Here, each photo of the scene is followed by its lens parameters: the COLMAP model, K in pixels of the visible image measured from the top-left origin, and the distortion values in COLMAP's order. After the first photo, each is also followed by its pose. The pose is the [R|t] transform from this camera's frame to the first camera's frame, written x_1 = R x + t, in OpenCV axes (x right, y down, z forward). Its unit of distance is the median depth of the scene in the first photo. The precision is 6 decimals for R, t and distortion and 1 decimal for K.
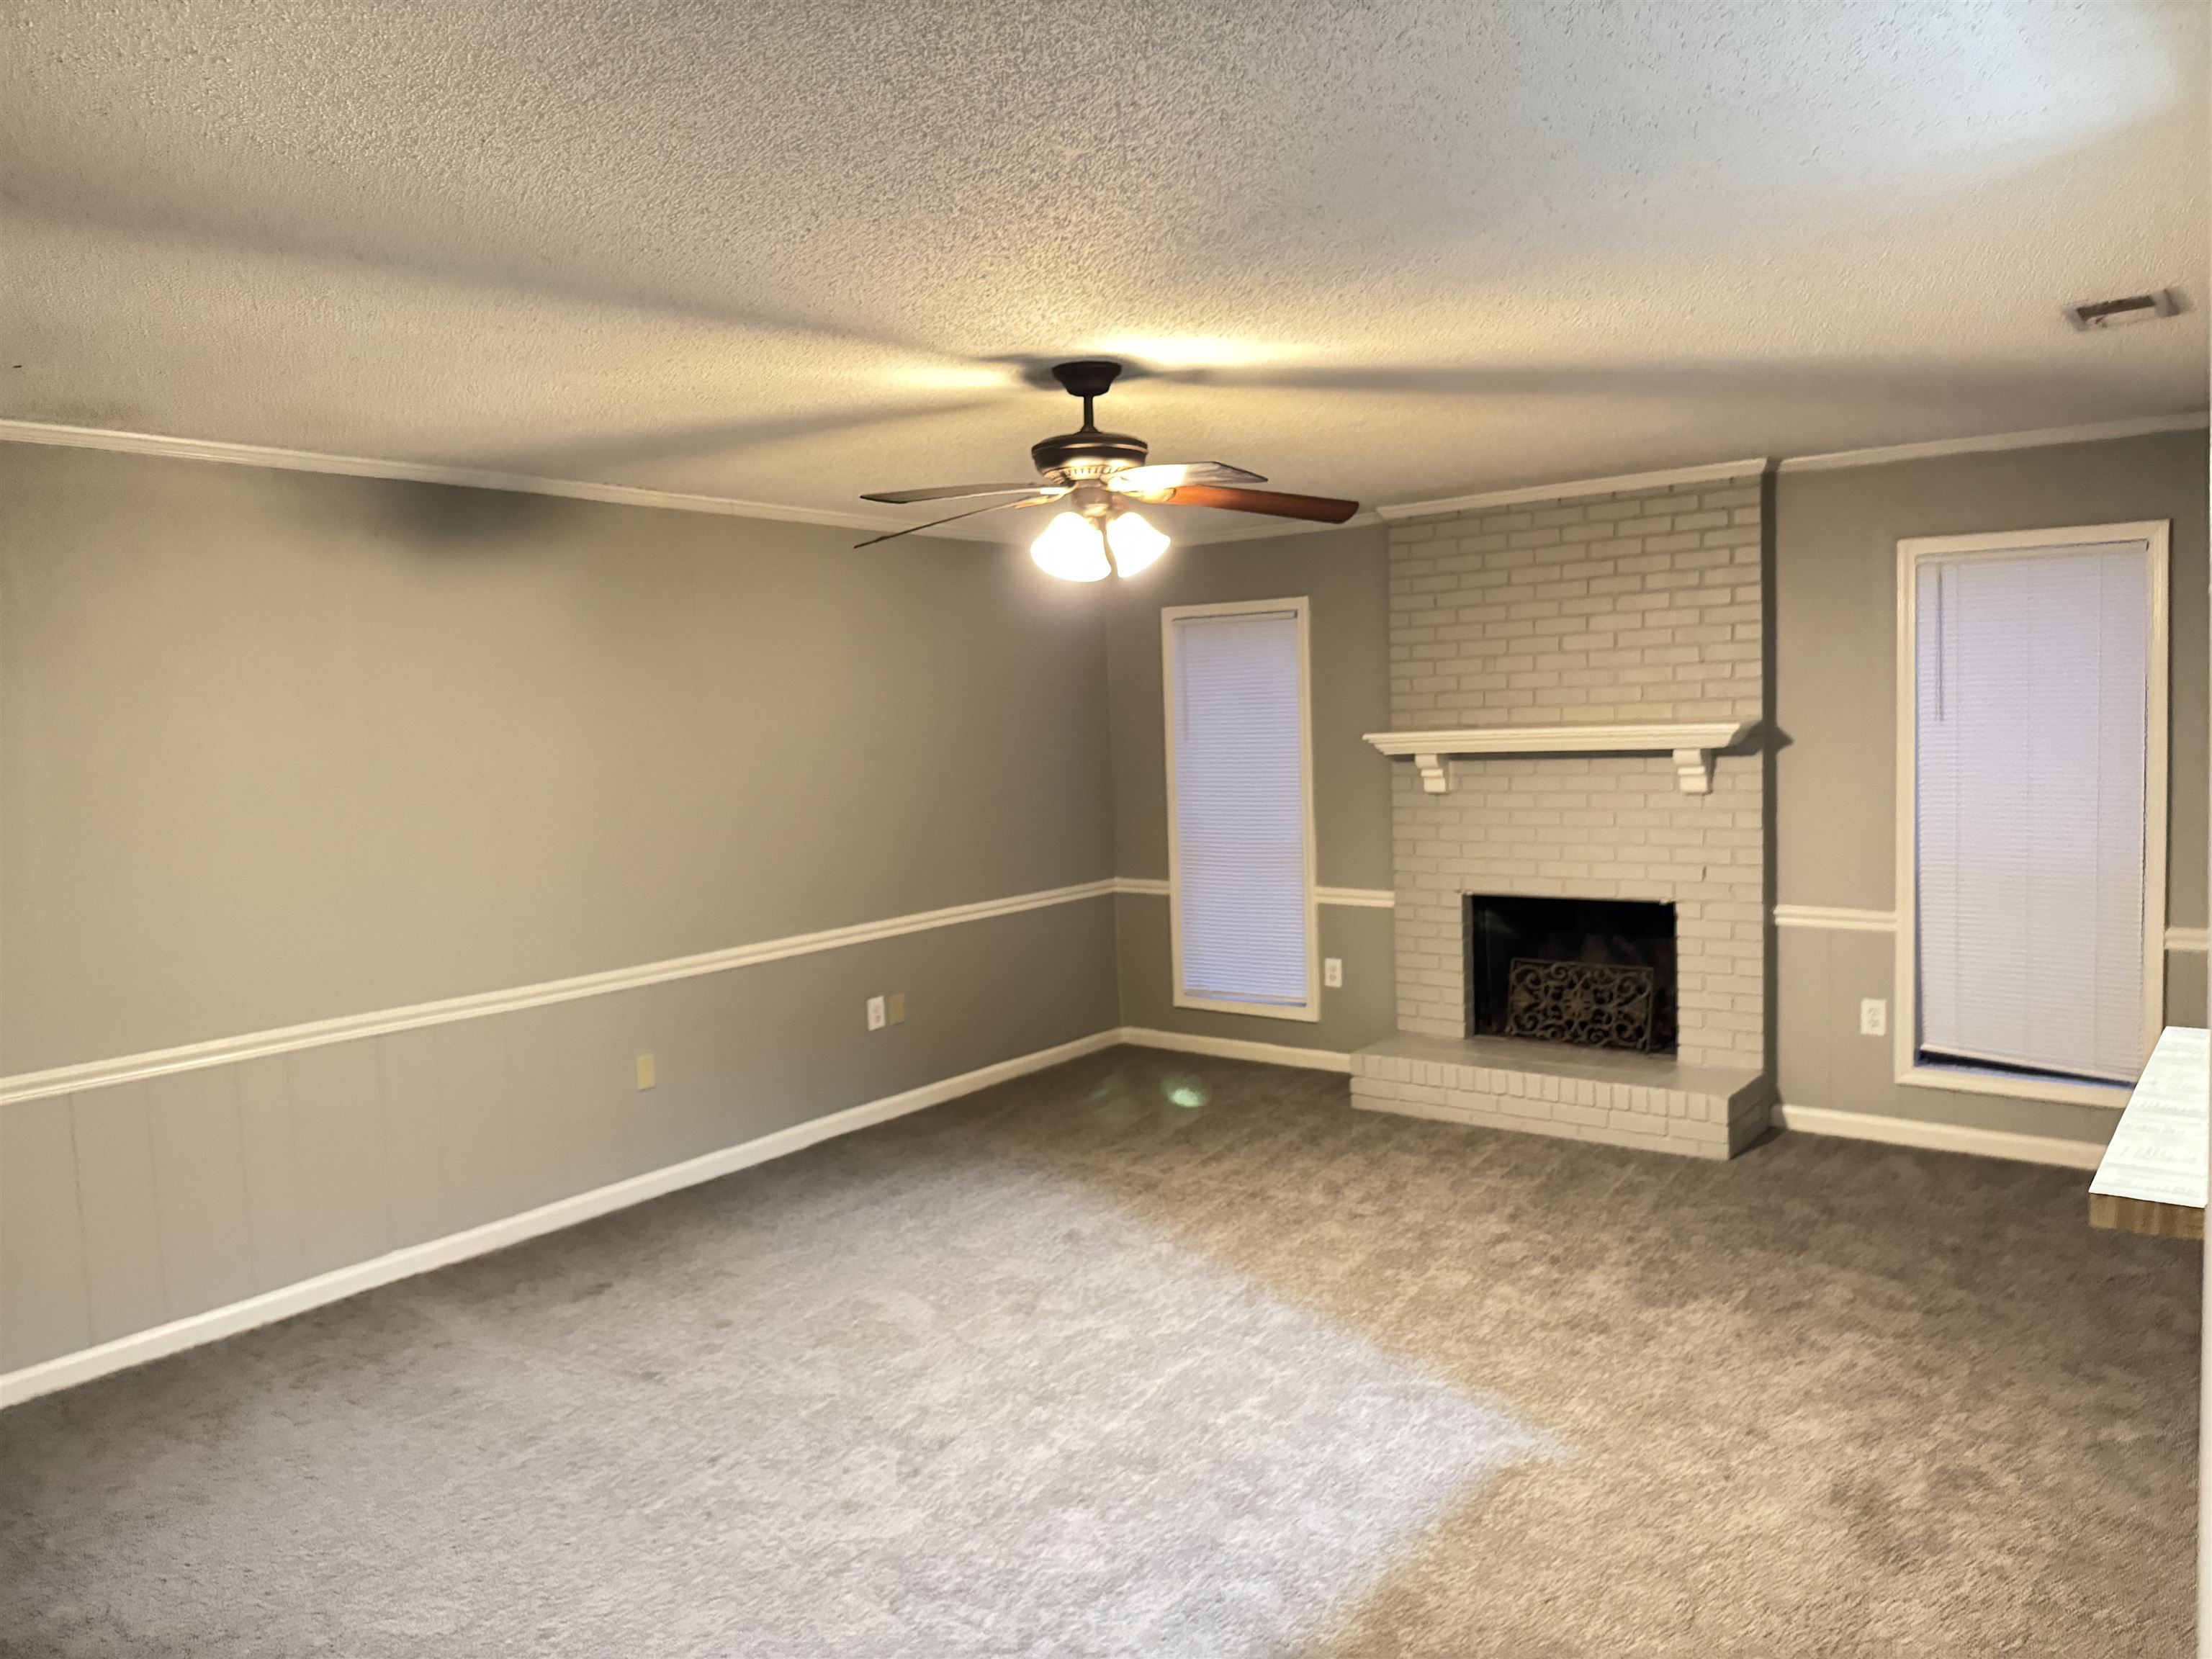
lens RADIAL K [[1542.5, 0, 1109.7], [0, 1542.5, 812.8], [0, 0, 1]] dist [0.122499, -0.182669]
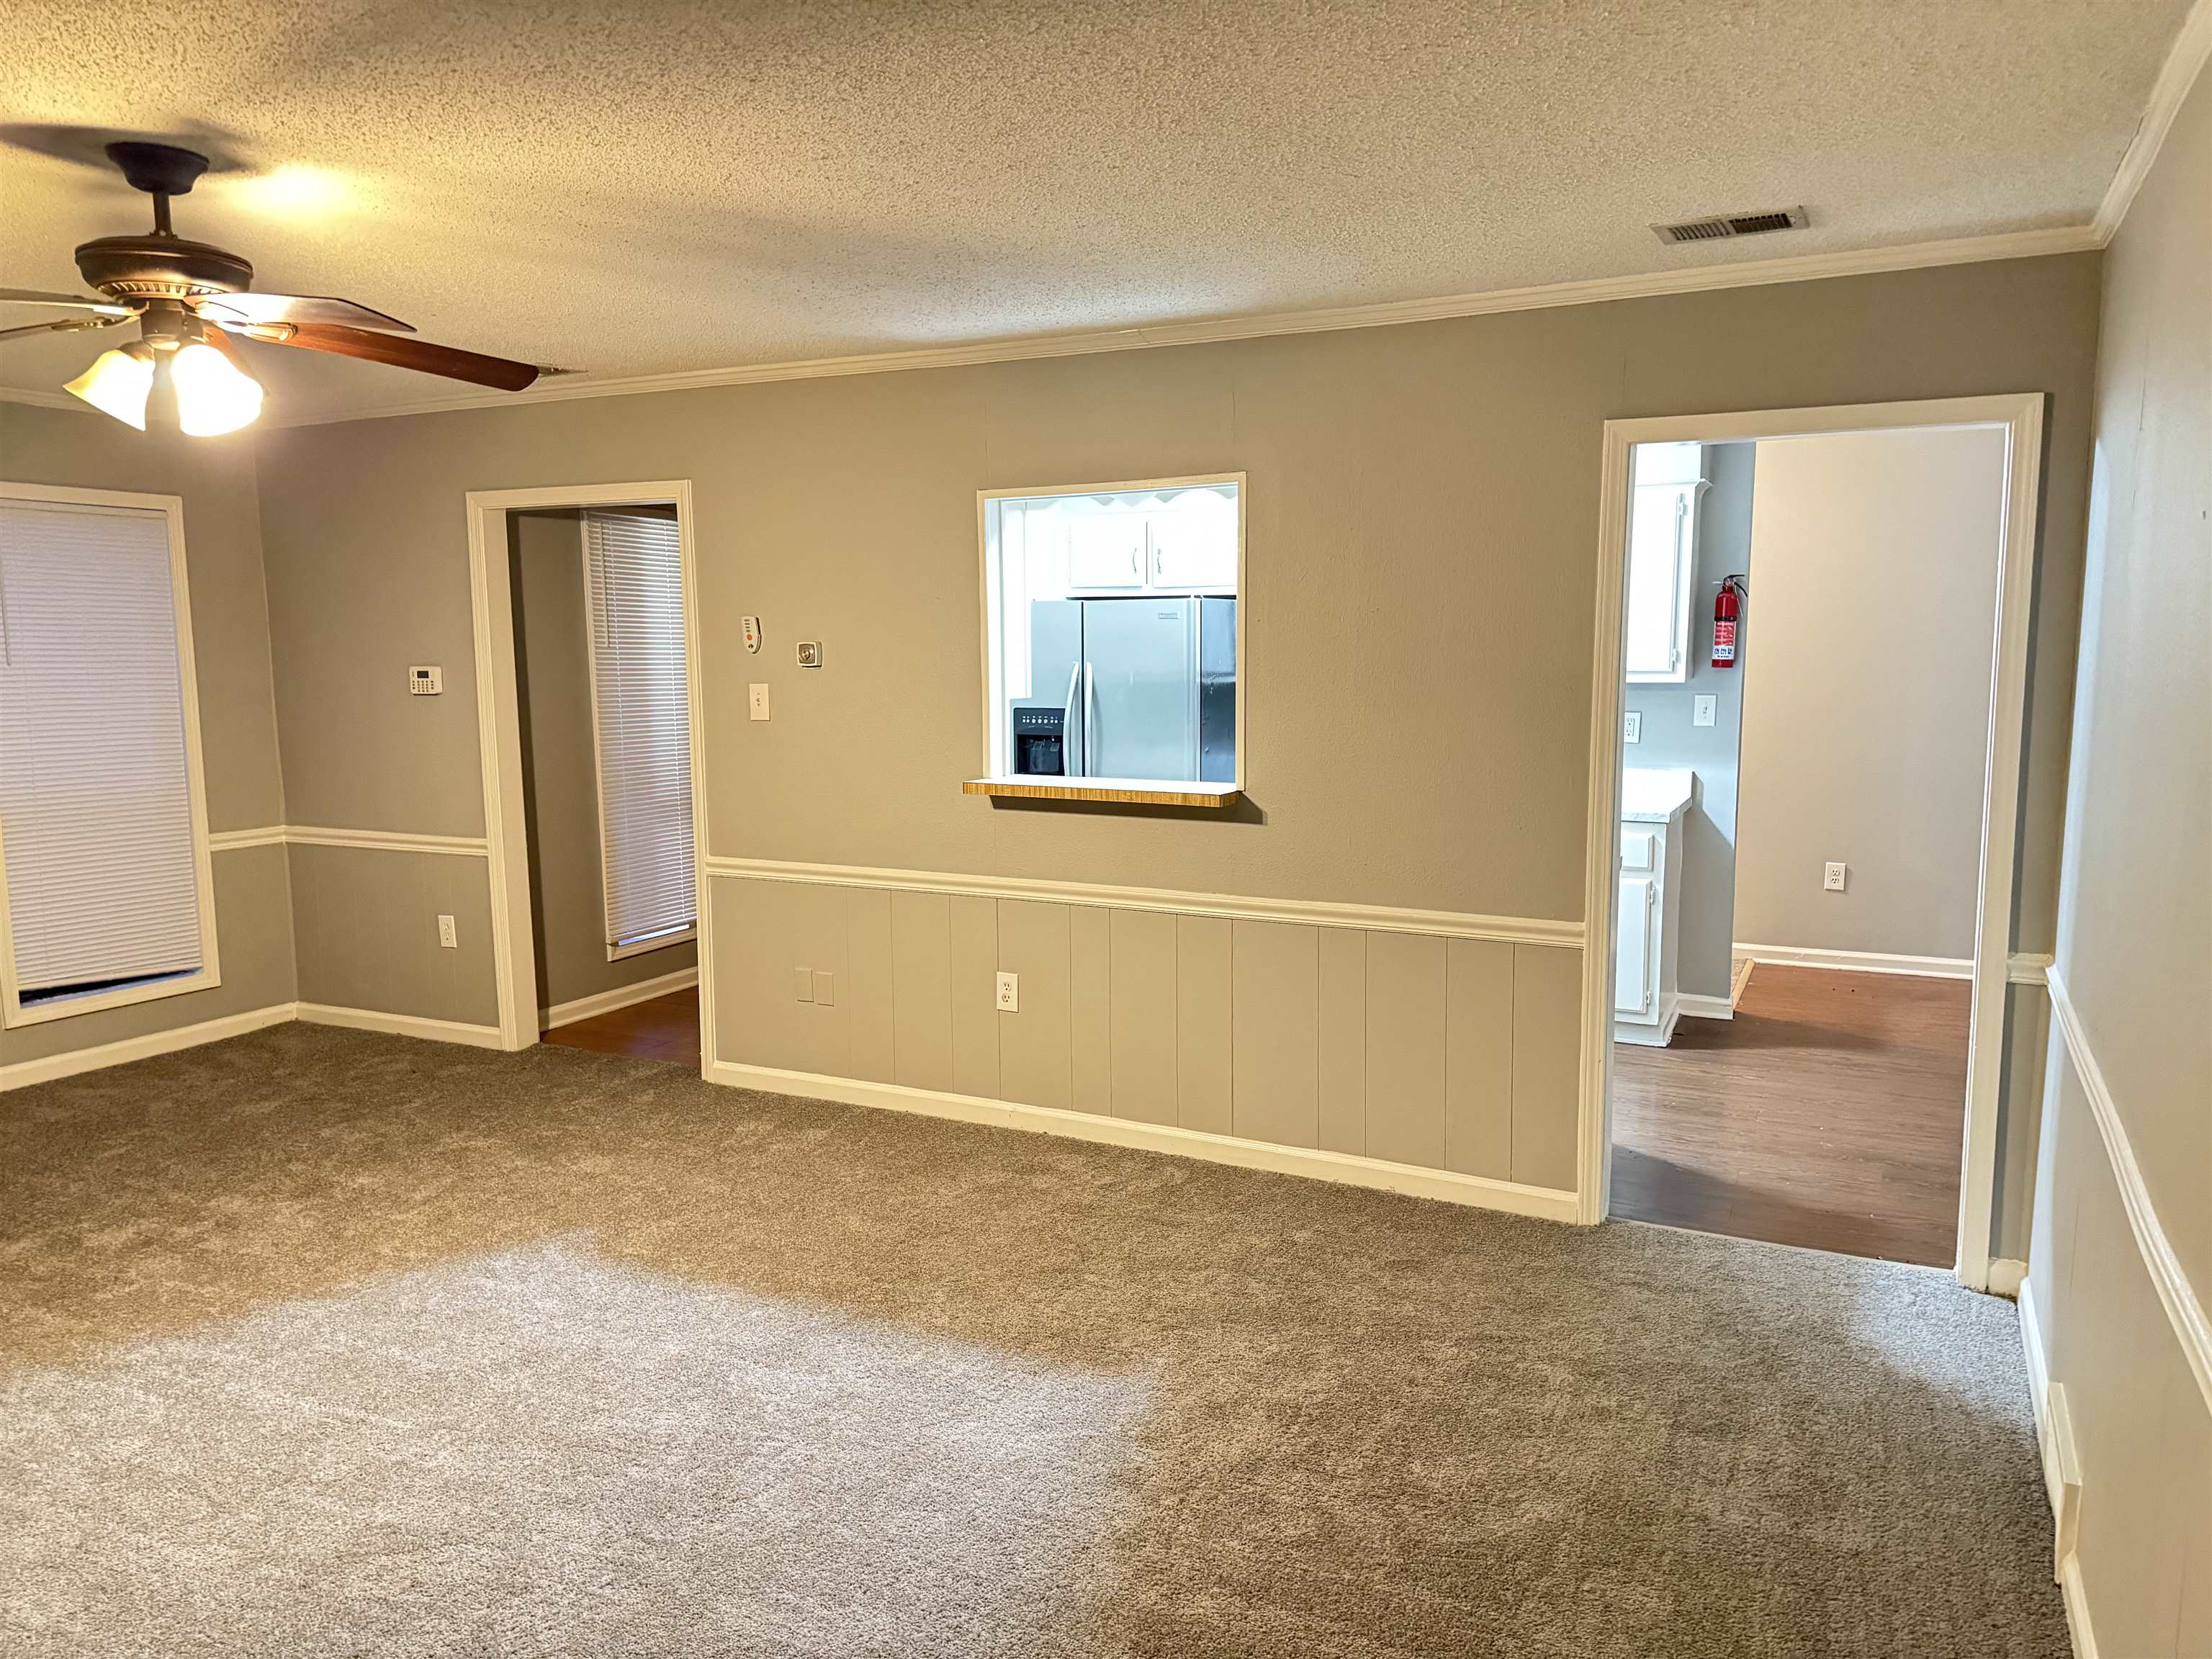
lens RADIAL K [[1557.4, 0, 1109.9], [0, 1557.4, 829.7], [0, 0, 1]] dist [0.057181, -0.064207]
pose [[-0.179033, -0.088749, 0.979832, -0.563215], [0.079244, 0.991386, 0.104275, -0.002222], [-0.980647, 0.096315, -0.170458, 0.446860]]
